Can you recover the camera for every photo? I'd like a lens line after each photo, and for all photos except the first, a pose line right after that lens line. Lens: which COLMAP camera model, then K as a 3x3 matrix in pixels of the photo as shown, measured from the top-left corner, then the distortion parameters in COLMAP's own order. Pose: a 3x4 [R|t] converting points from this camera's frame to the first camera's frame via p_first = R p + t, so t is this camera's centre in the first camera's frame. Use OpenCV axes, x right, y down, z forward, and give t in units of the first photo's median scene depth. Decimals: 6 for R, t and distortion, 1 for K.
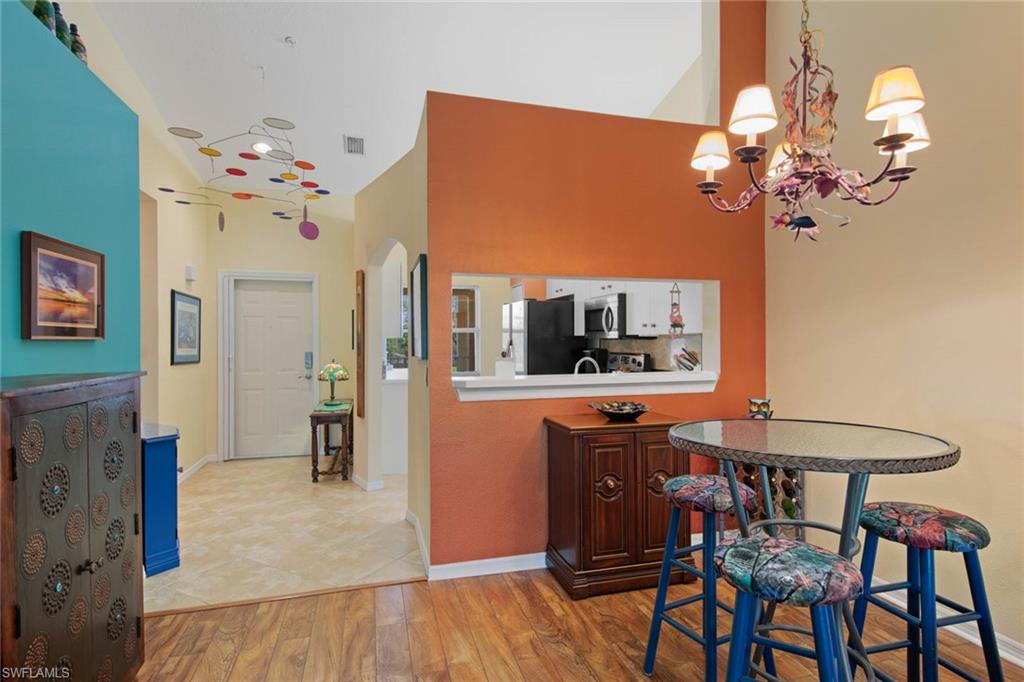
lens RADIAL K [[518.4, 0, 512.0], [0, 518.4, 341.0], [0, 0, 1]] dist [0.000961, 0.000214]
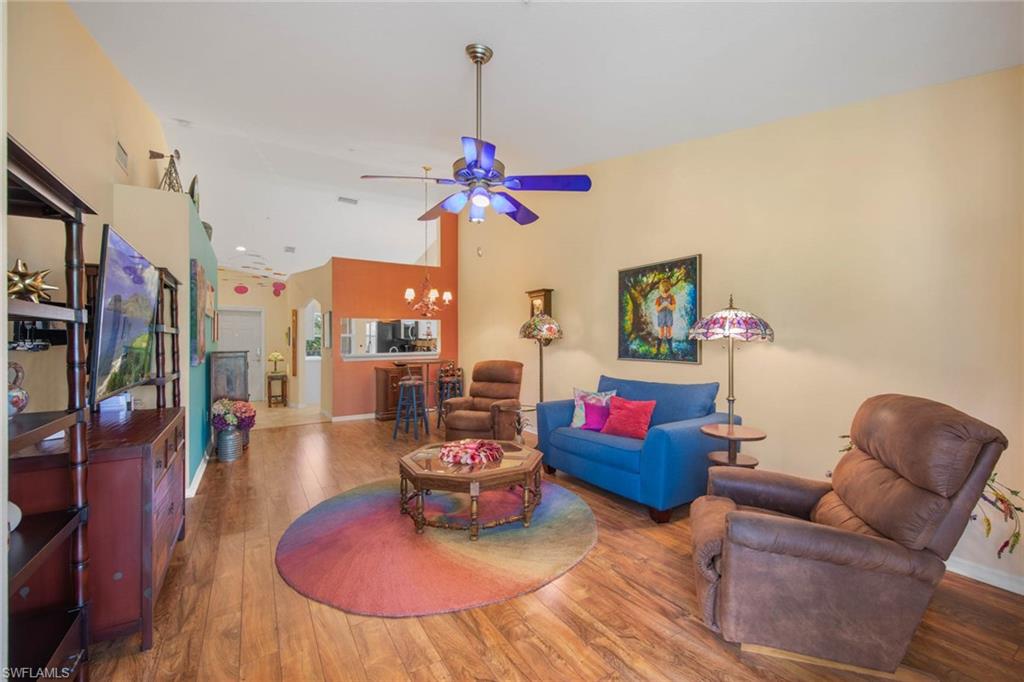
lens RADIAL K [[418.3, 0, 521.2], [0, 418.3, 338.4], [0, 0, 1]] dist [0.002561, 0.000202]
pose [[0.953580, -0.005306, 0.301094, 0.123073], [0.008418, 0.999924, -0.009040, 0.014686], [-0.301023, 0.011155, 0.953552, -1.312092]]
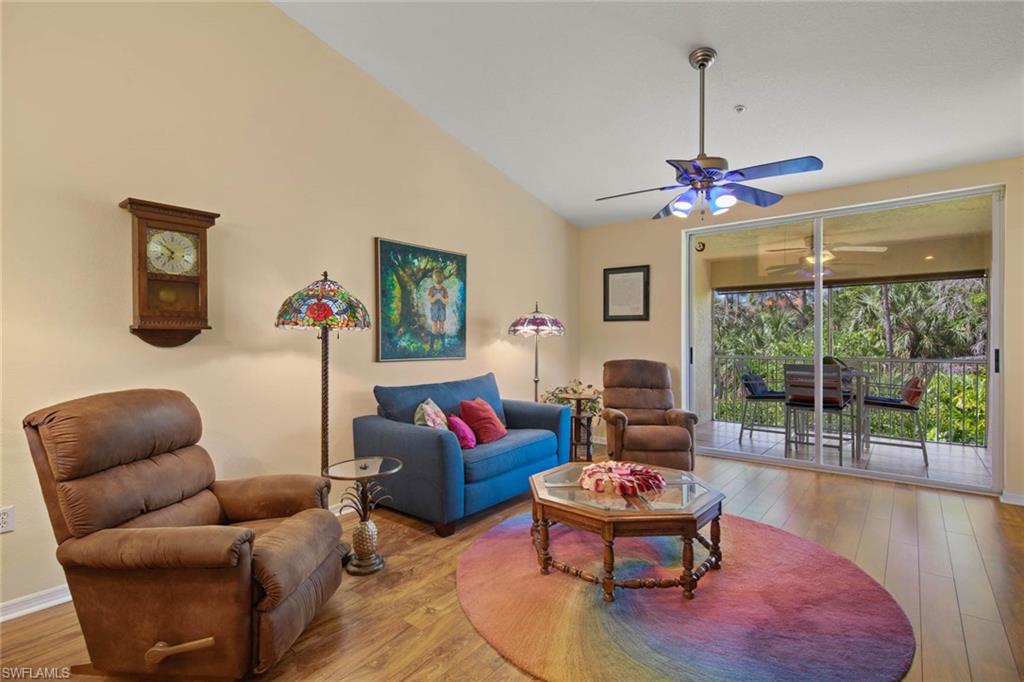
lens RADIAL K [[479.7, 0, 513.6], [0, 479.7, 342.1], [0, 0, 1]] dist [0.002721, -0.001487]
pose [[-0.574738, -0.004286, 0.818326, -0.252405], [0.003305, 0.999966, 0.007559, 0.019985], [-0.818331, 0.007049, -0.574705, 0.214180]]
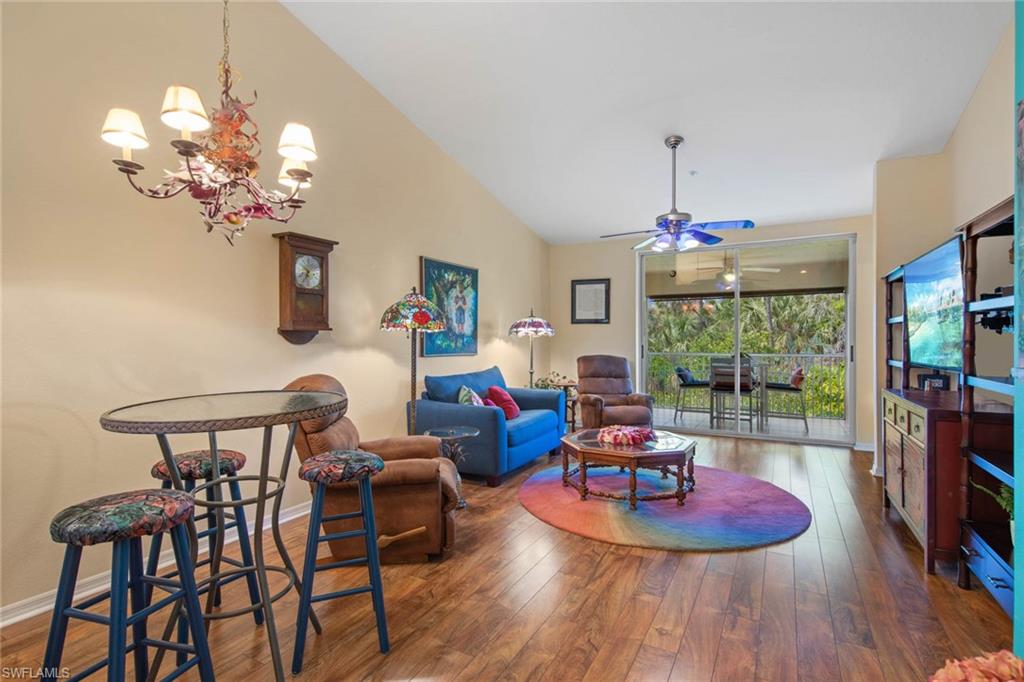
lens RADIAL K [[488.9, 0, 512.0], [0, 488.9, 341.0], [0, 0, 1]] dist [0.002215, 0.000856]
pose [[-0.712864, -0.002388, 0.701298, -0.326513], [0.002366, 0.999980, 0.005810, 0.020758], [-0.701298, 0.005801, -0.712844, 0.640015]]
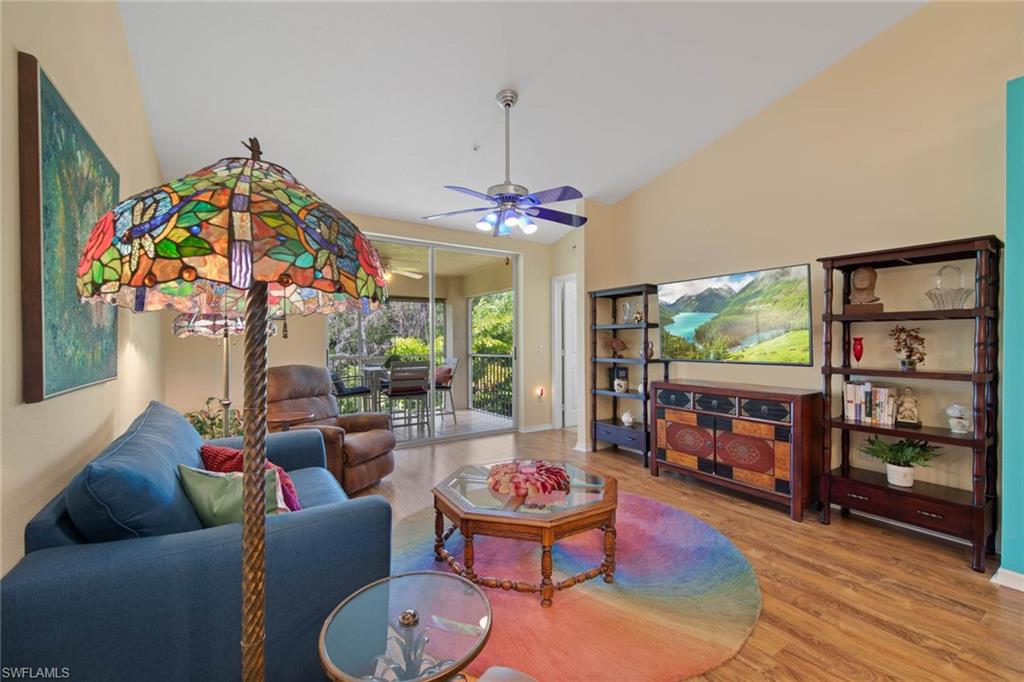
lens RADIAL K [[420.3, 0, 510.6], [0, 420.3, 345.0], [0, 0, 1]] dist [0.002315, 0.000110]
pose [[-0.953942, 0.004348, -0.299959, 0.543913], [0.000889, 0.999932, 0.011669, 0.020783], [0.299989, 0.010865, -0.953881, 0.282271]]
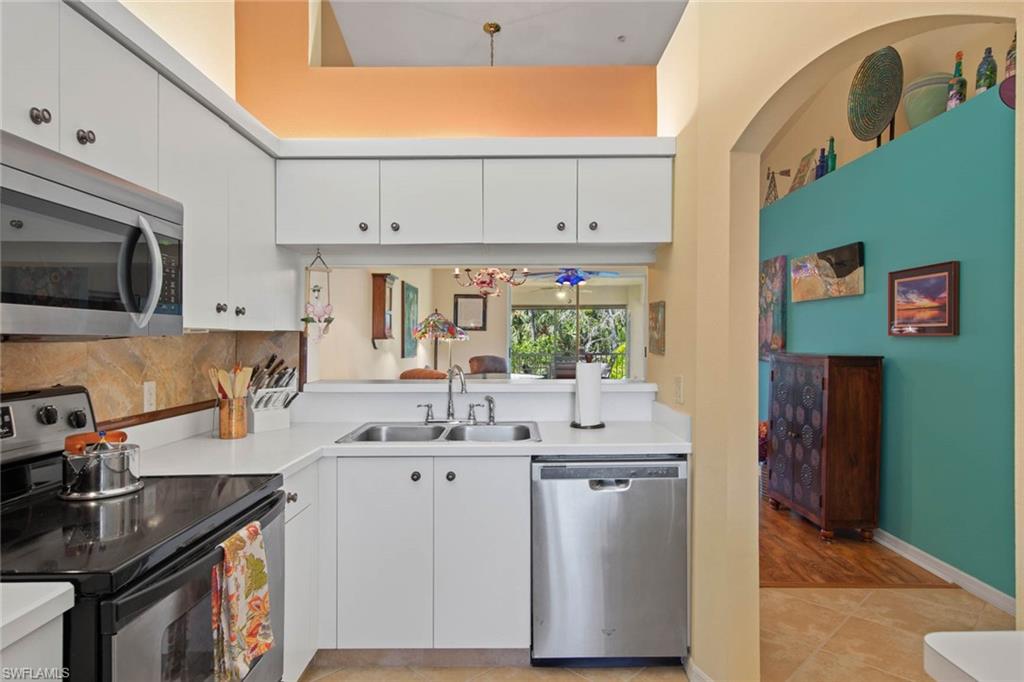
lens RADIAL K [[568.8, 0, 512.0], [0, 568.8, 341.0], [0, 0, 1]] dist [0.001399, 0.000468]
pose [[-0.961619, 0.001031, 0.274385, -0.137432], [0.002696, 0.999980, 0.005691, -0.000243], [-0.274373, 0.006212, -0.961603, 1.724471]]
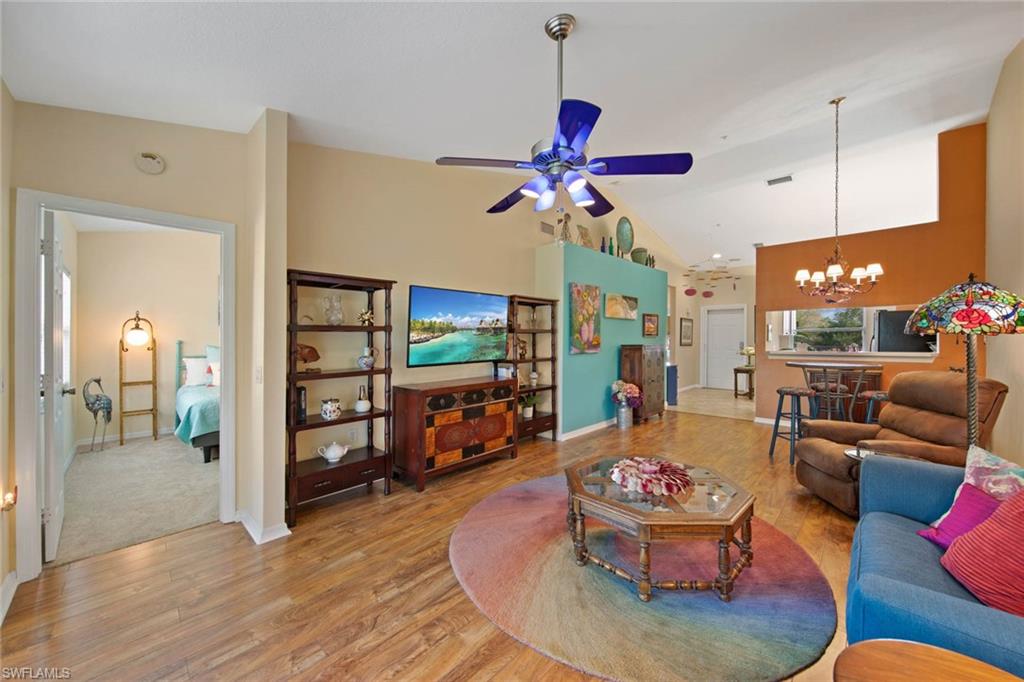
lens RADIAL K [[372.6, 0, 519.1], [0, 372.6, 340.1], [0, 0, 1]] dist [-0.000775, -0.000198]
pose [[0.511663, 0.002136, -0.859183, 0.765236], [0.004799, 0.999974, 0.005343, 0.003129], [0.859173, -0.006857, 0.511640, -0.937102]]
